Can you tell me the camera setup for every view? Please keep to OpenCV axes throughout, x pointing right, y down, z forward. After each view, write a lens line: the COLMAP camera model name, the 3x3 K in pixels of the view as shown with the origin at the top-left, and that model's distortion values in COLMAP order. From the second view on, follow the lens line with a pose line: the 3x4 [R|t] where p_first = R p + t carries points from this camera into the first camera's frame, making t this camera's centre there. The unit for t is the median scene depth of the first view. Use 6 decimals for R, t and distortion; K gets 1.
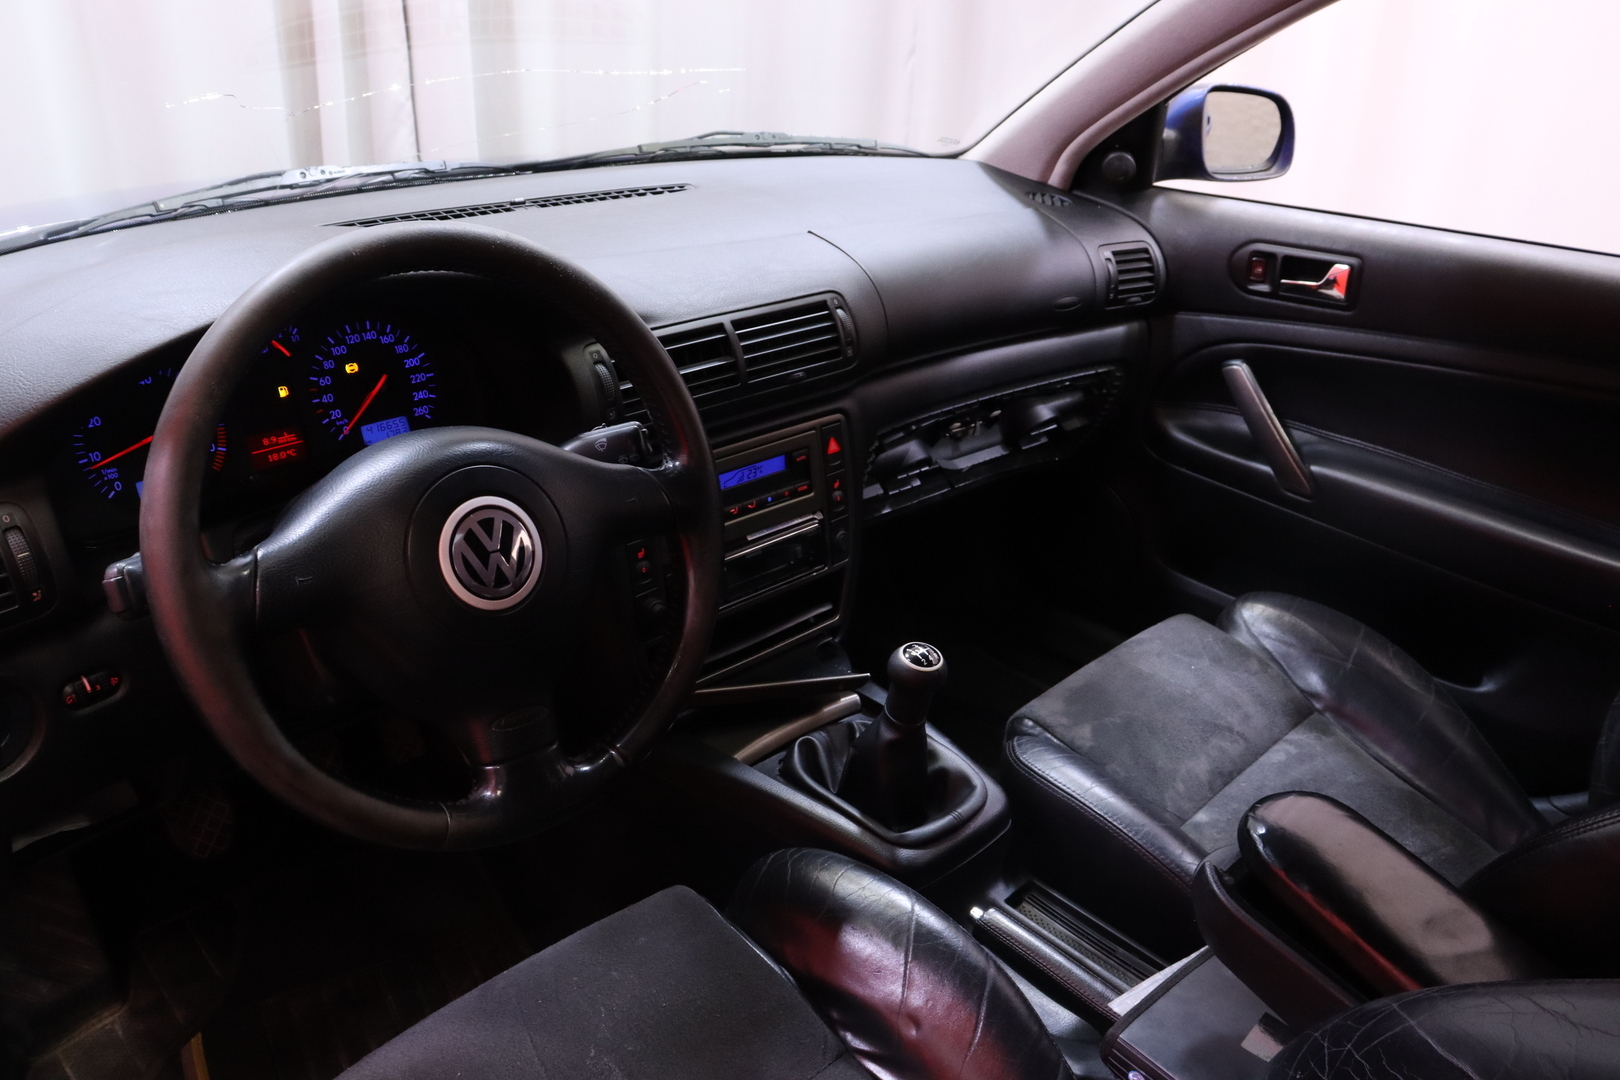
lens RADIAL K [[1328.3, 0, 817.8], [0, 1328.3, 550.4], [0, 0, 1]] dist [-0.173826, 0.133511]
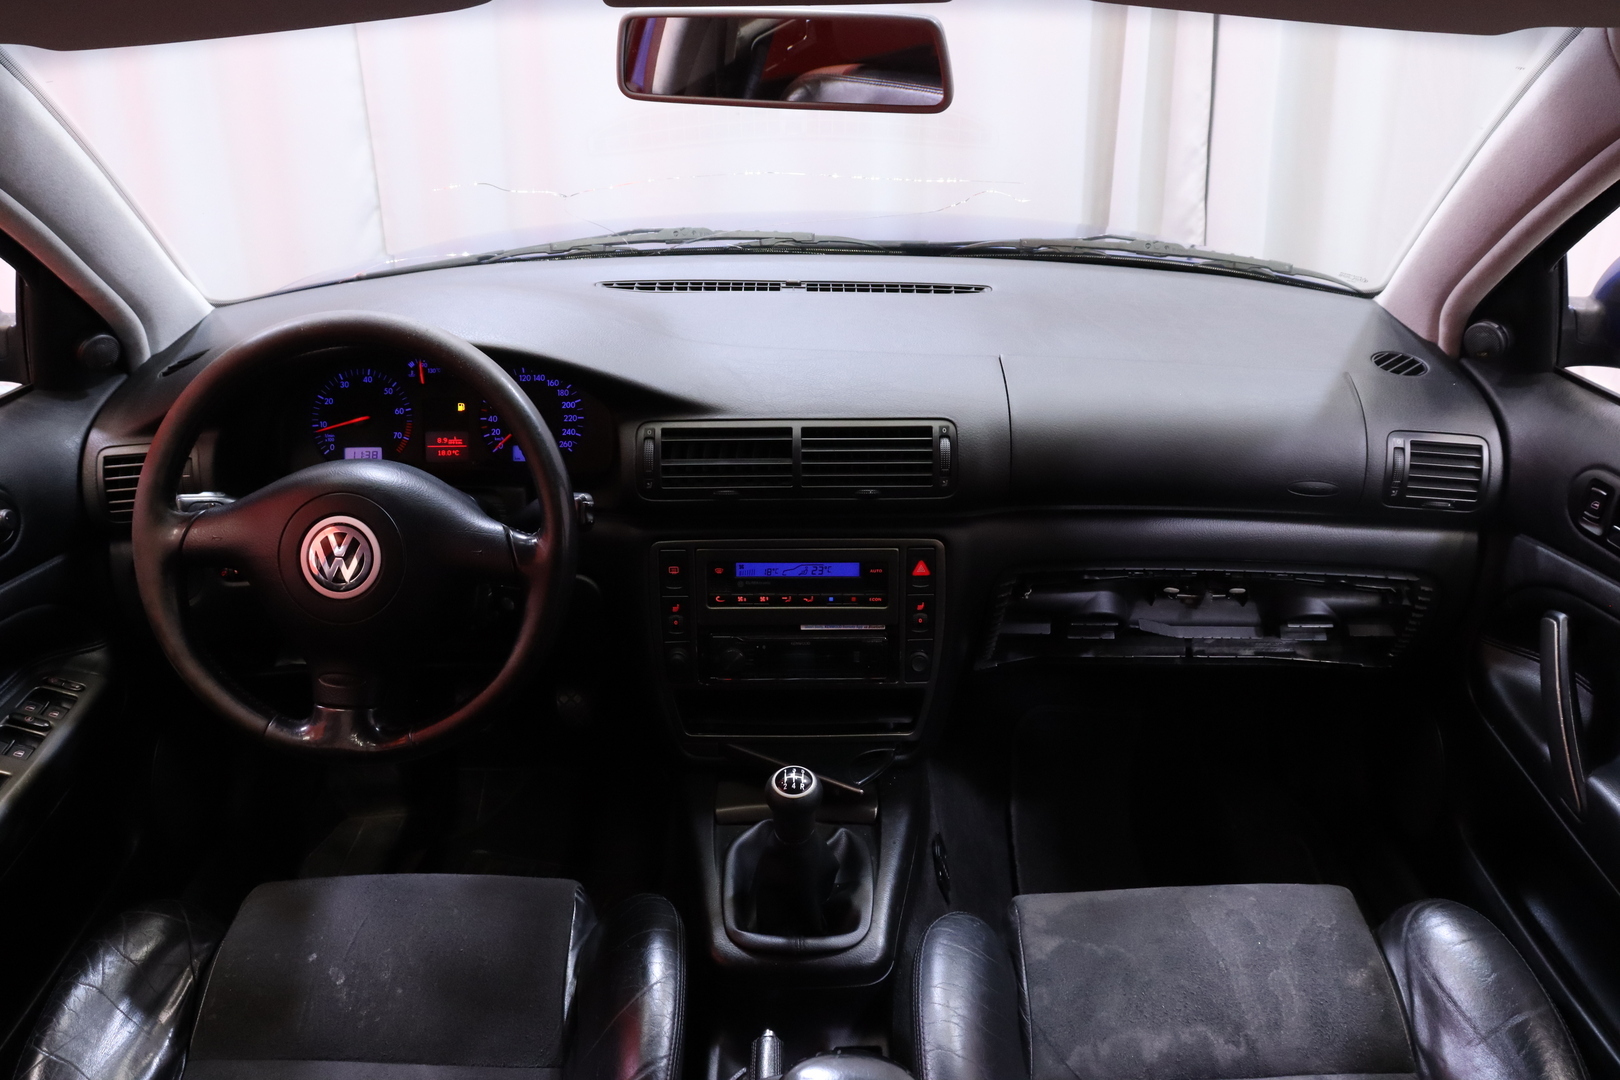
lens RADIAL K [[1328.3, 0, 799.6], [0, 1328.3, 549.1], [0, 0, 1]] dist [-0.173826, 0.133511]
pose [[0.703013, 0.268422, -0.658576, 0.609702], [-0.271320, 0.957226, 0.100519, -0.170011], [0.657387, 0.108019, 0.745771, 0.185806]]
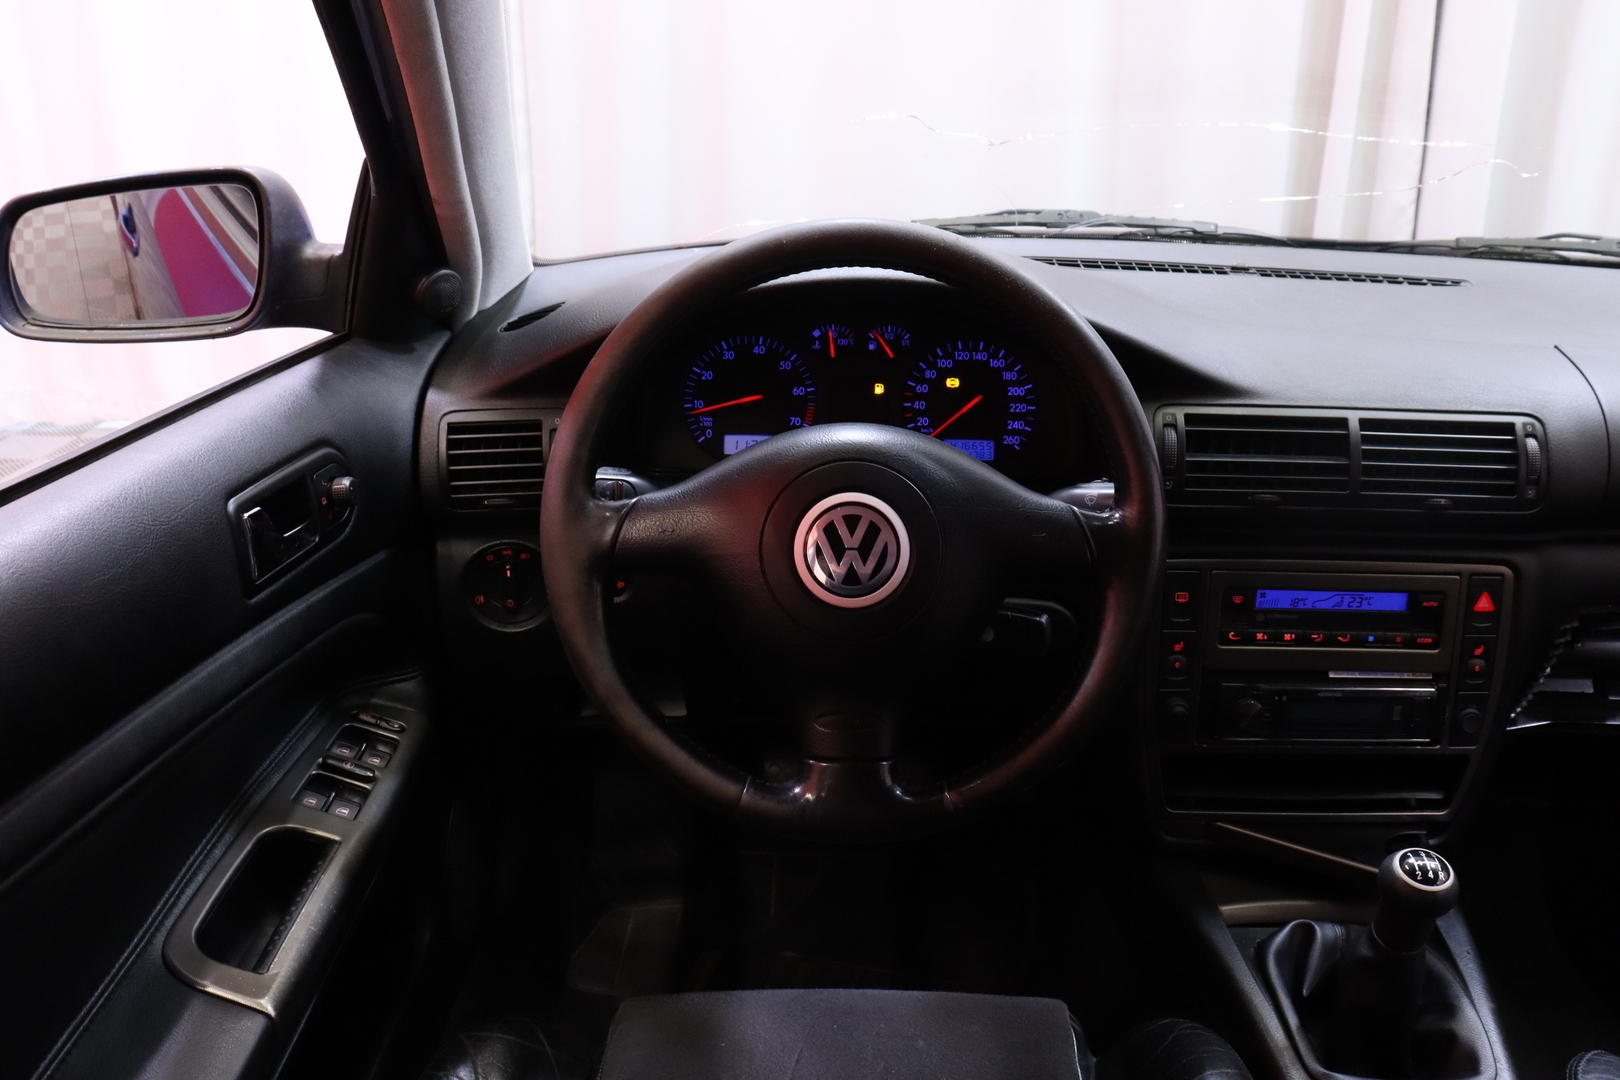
lens RADIAL K [[1328.3, 0, 794.7], [0, 1328.3, 534.2], [0, 0, 1]] dist [-0.173826, 0.133511]
pose [[0.677161, 0.234811, -0.697364, 0.259652], [-0.298277, 0.953957, 0.031574, -0.018002], [0.672669, 0.186627, 0.716021, 0.156094]]
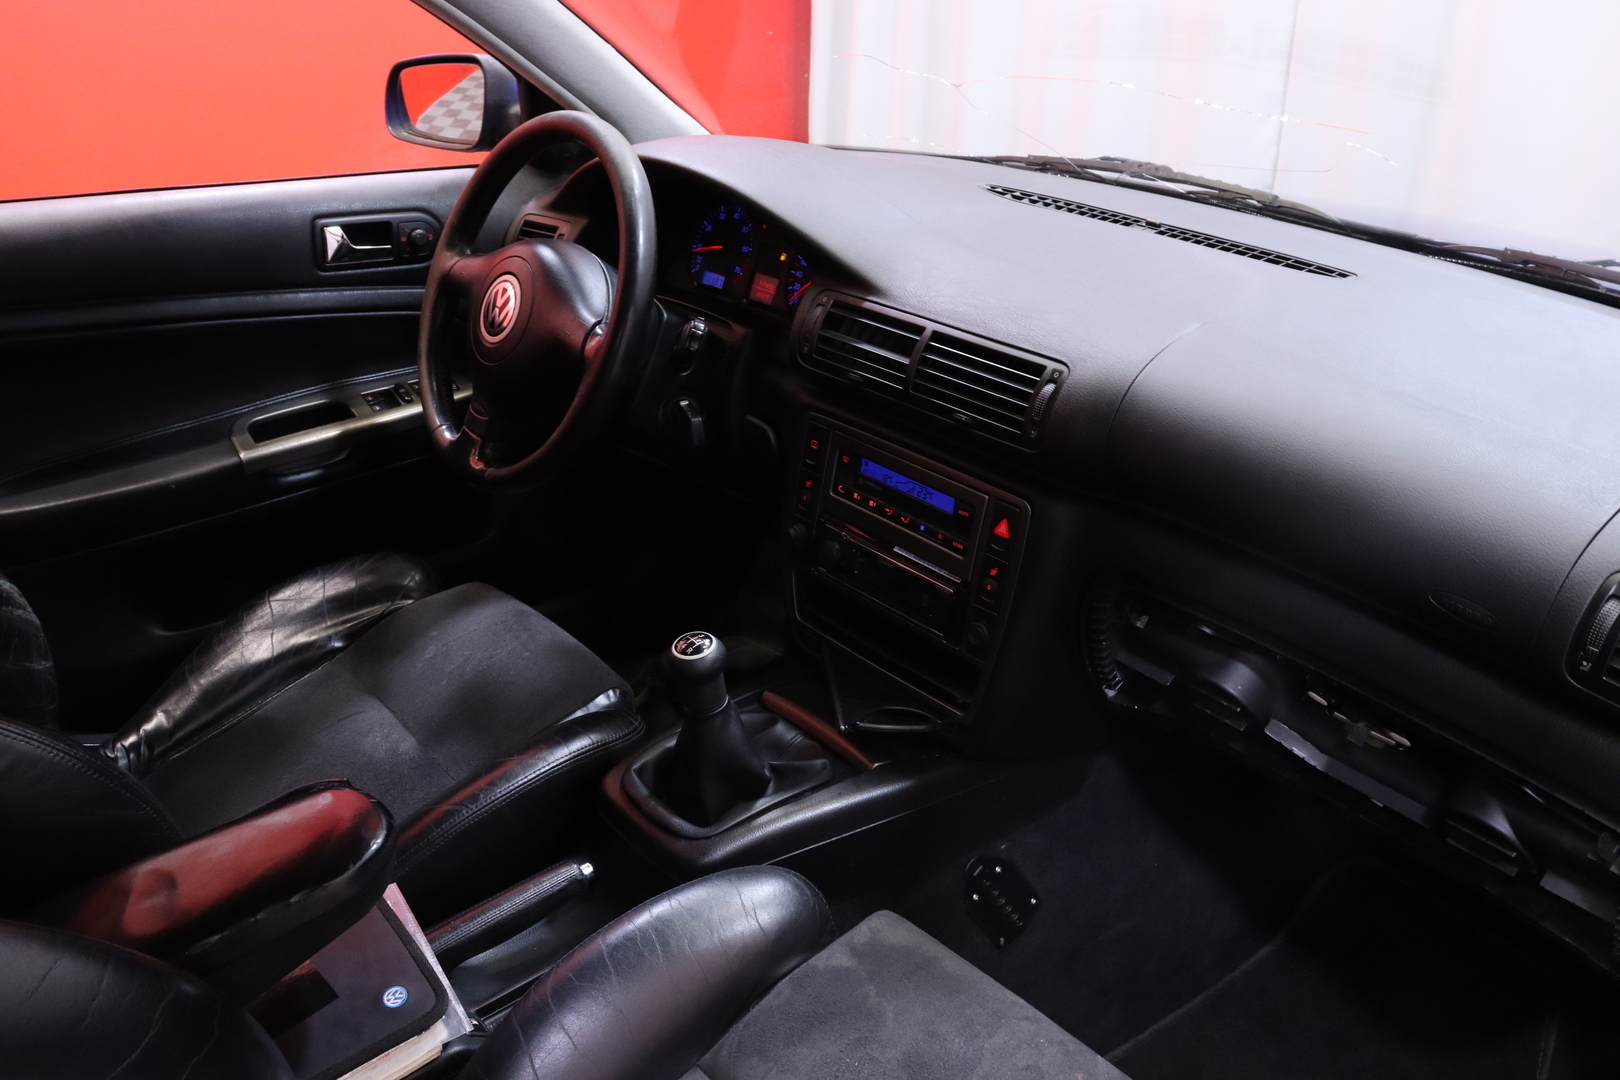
lens RADIAL K [[1328.3, 0, 792.1], [0, 1328.3, 540.1], [0, 0, 1]] dist [-0.173826, 0.133511]
pose [[-0.095352, 0.383000, -0.918814, 0.819834], [-0.446572, 0.808467, 0.383347, -0.341972], [0.889653, 0.446869, 0.093948, 0.804472]]
